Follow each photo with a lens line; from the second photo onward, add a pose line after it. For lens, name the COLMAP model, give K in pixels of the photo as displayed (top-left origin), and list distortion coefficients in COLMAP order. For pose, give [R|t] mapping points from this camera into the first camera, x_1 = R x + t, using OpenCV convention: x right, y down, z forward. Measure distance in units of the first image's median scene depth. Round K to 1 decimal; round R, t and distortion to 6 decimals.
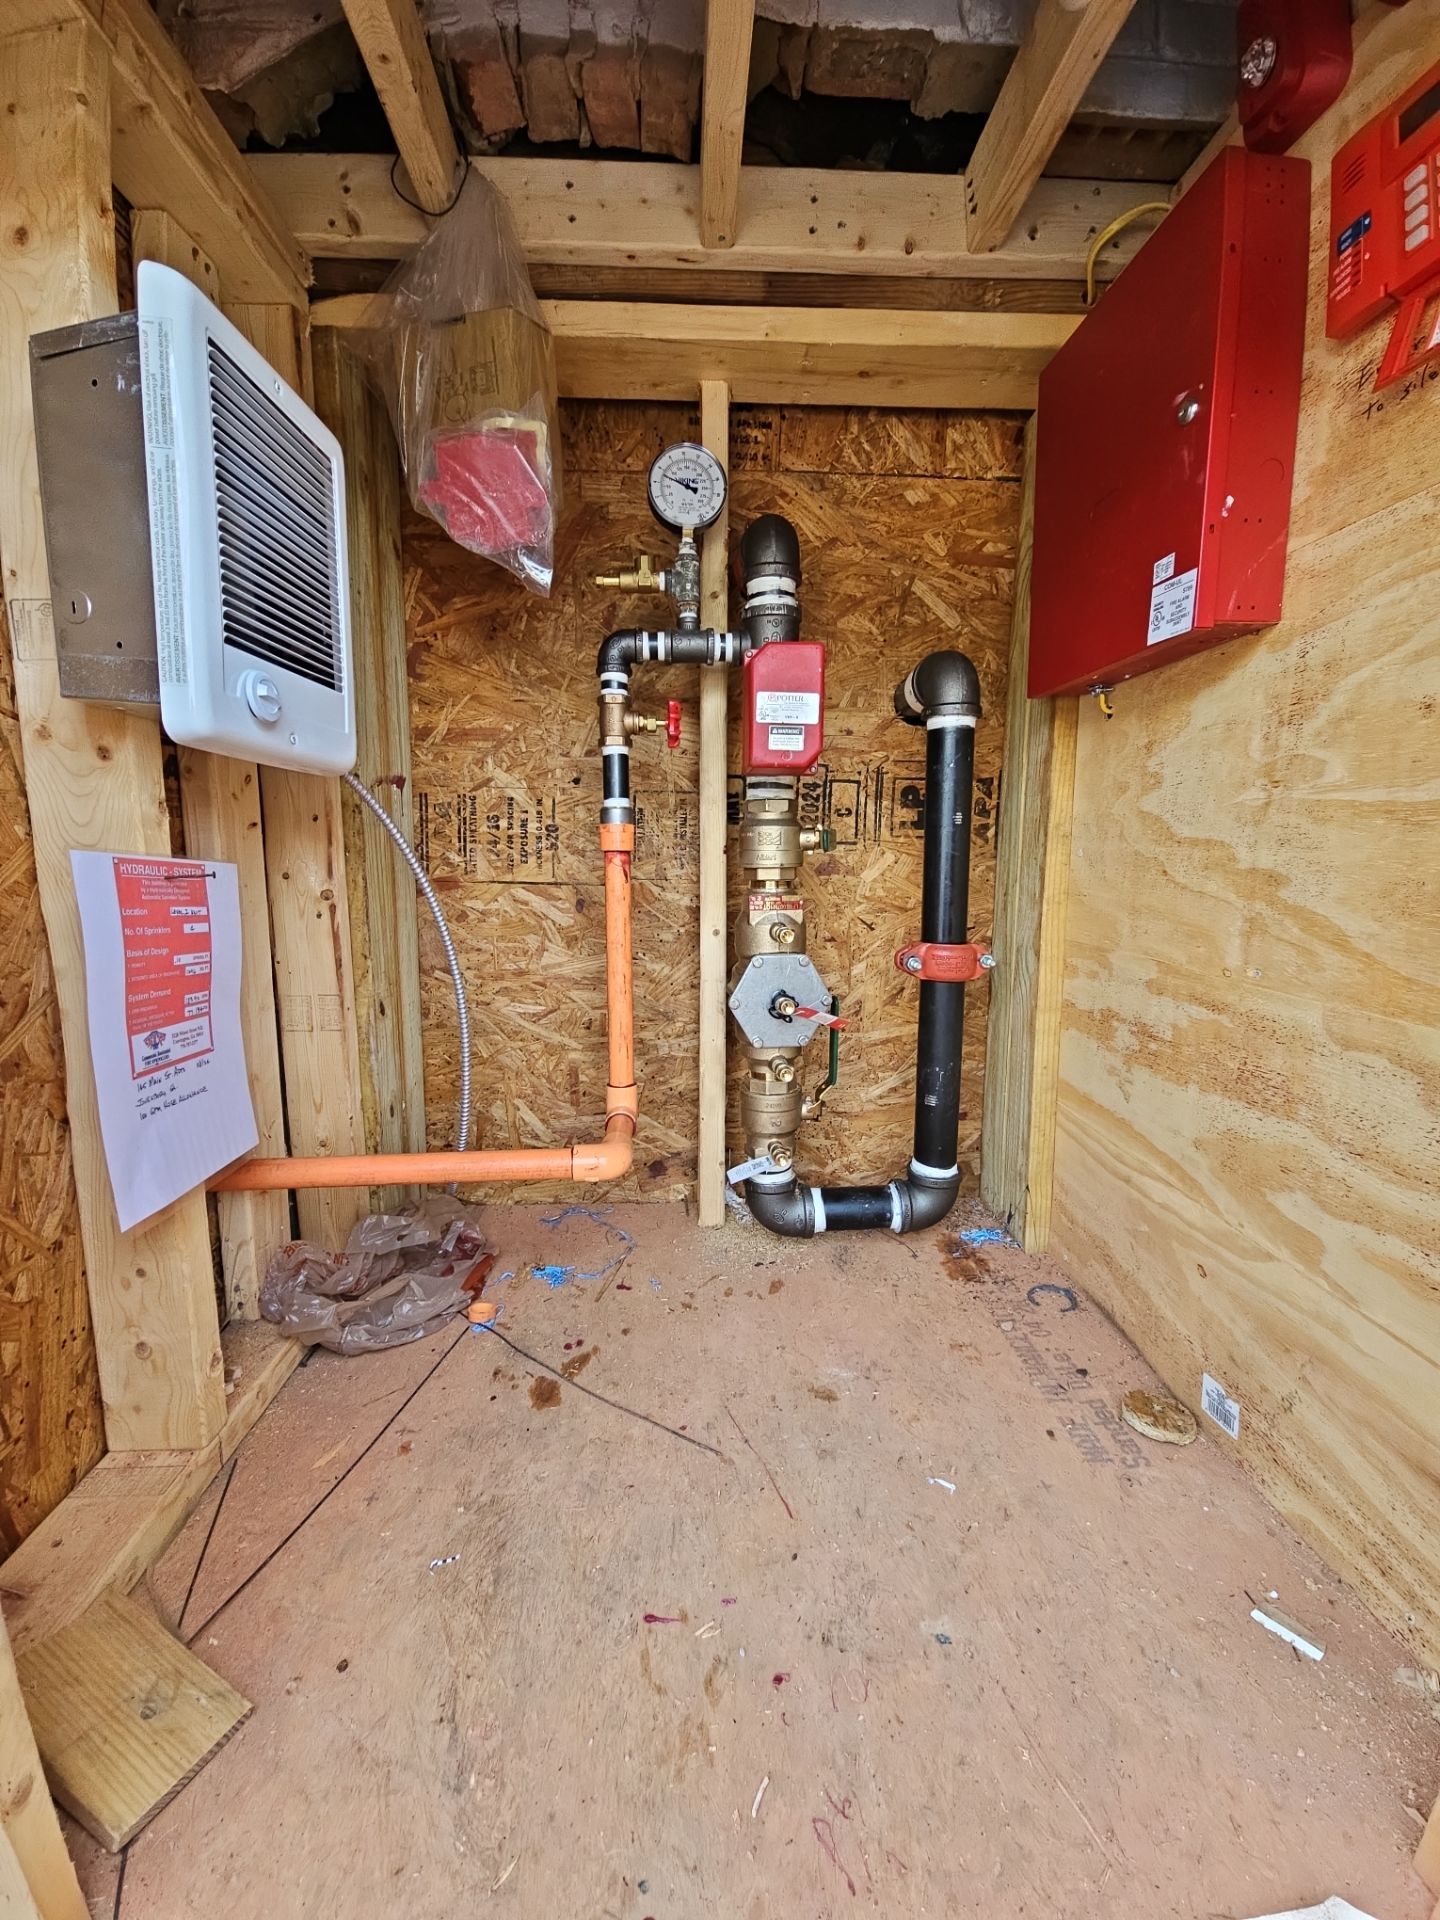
lens RADIAL K [[780.2, 0, 714.0], [0, 780.2, 960.6], [0, 0, 1]] dist [0.001858, -0.002406]
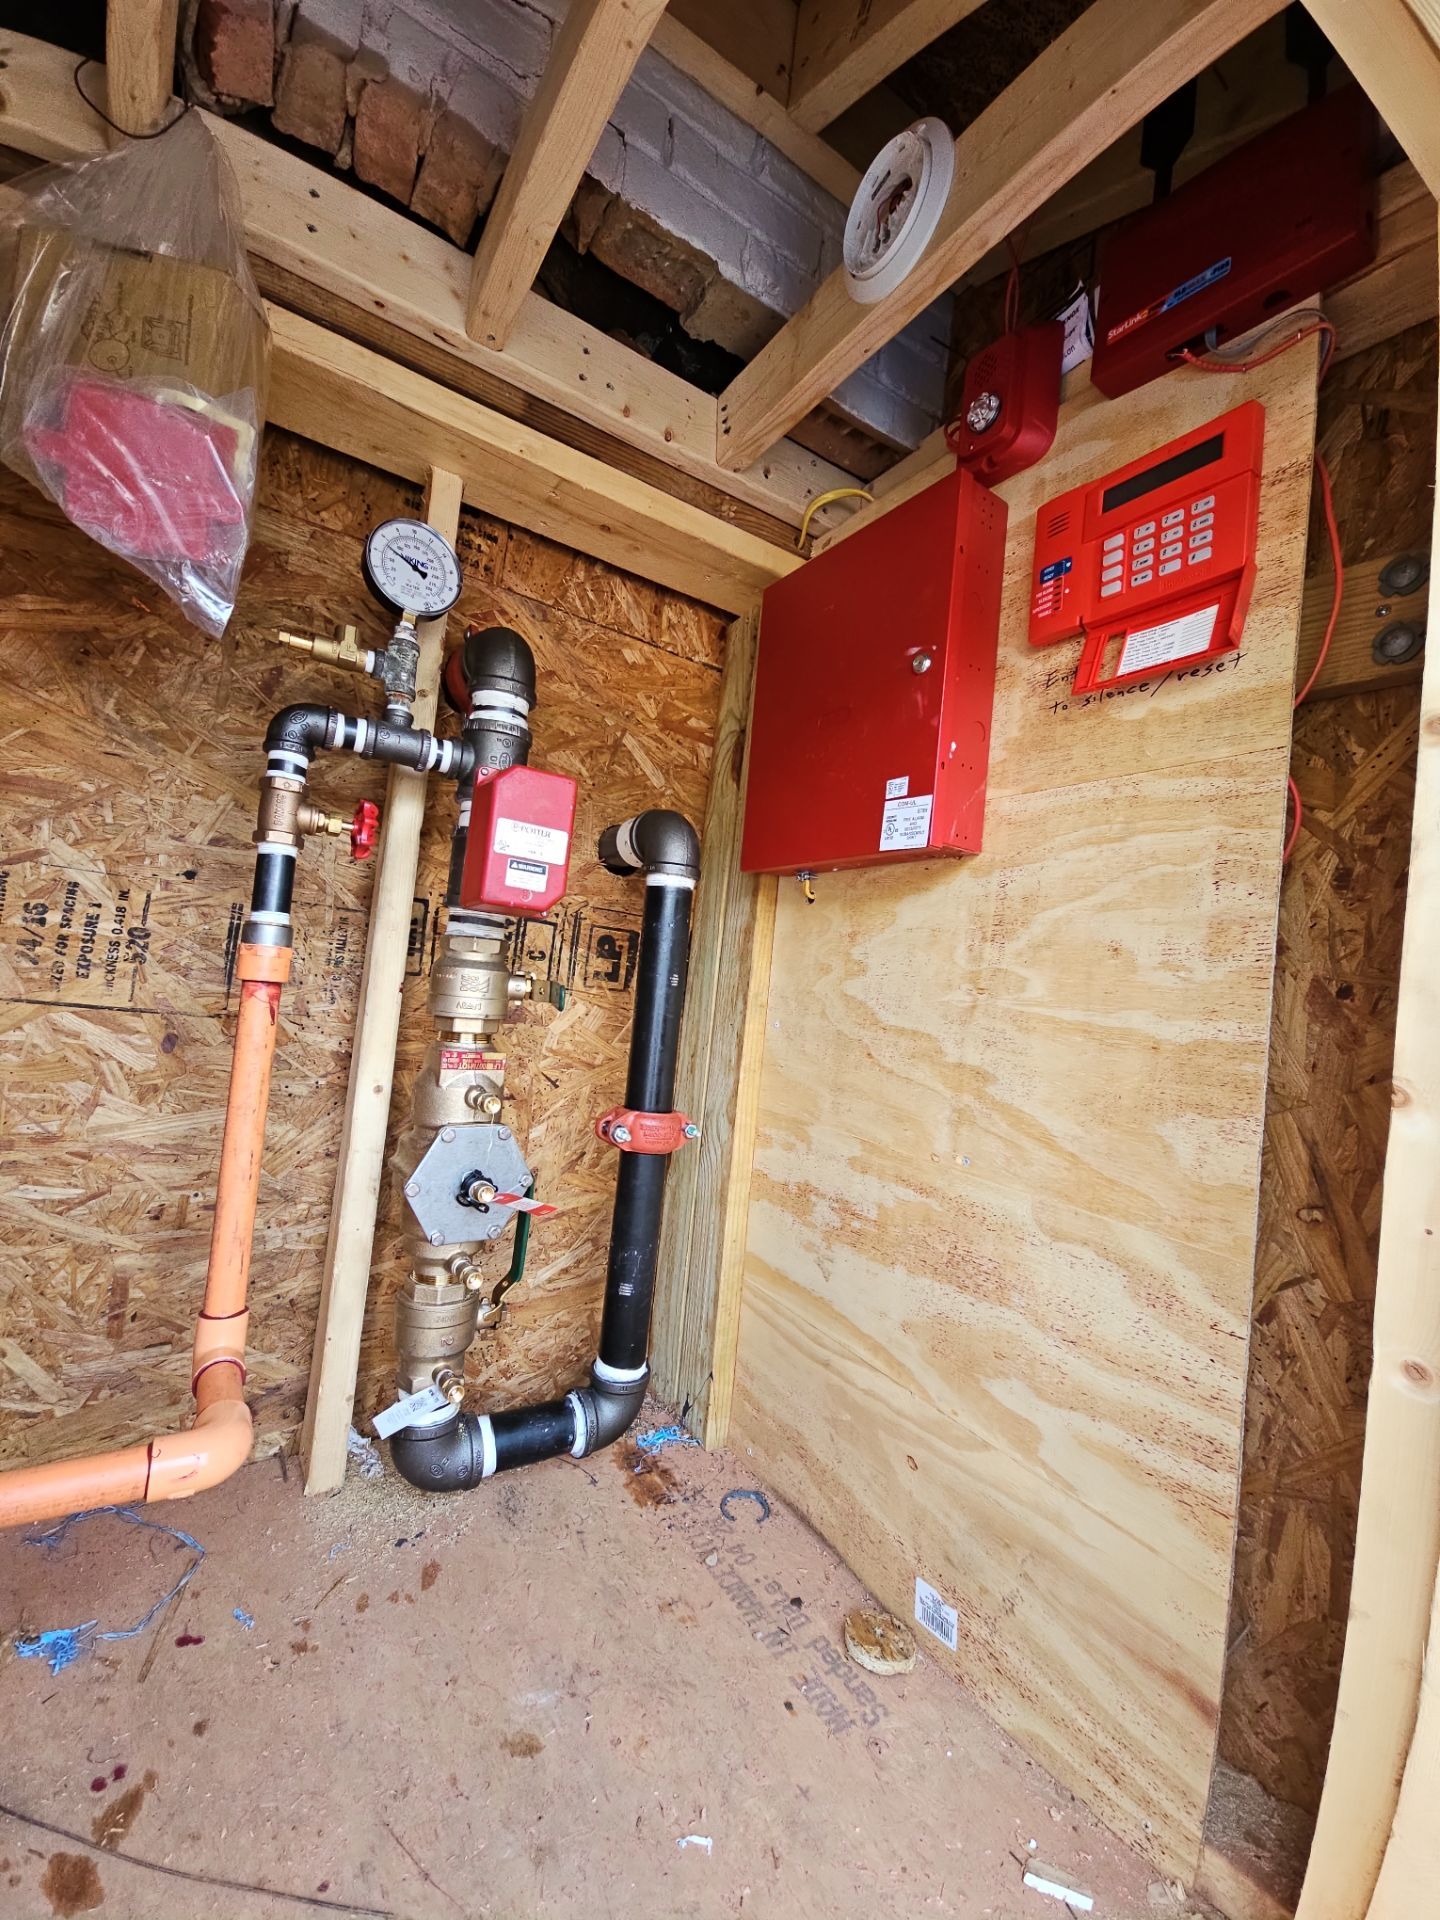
lens RADIAL K [[780.2, 0, 711.9], [0, 780.2, 960.6], [0, 0, 1]] dist [0.001858, -0.002406]
pose [[0.865198, 0.106653, 0.489956, -0.130968], [-0.029045, 0.986137, -0.163372, -0.055360], [-0.500588, 0.127119, 0.856302, 0.166198]]
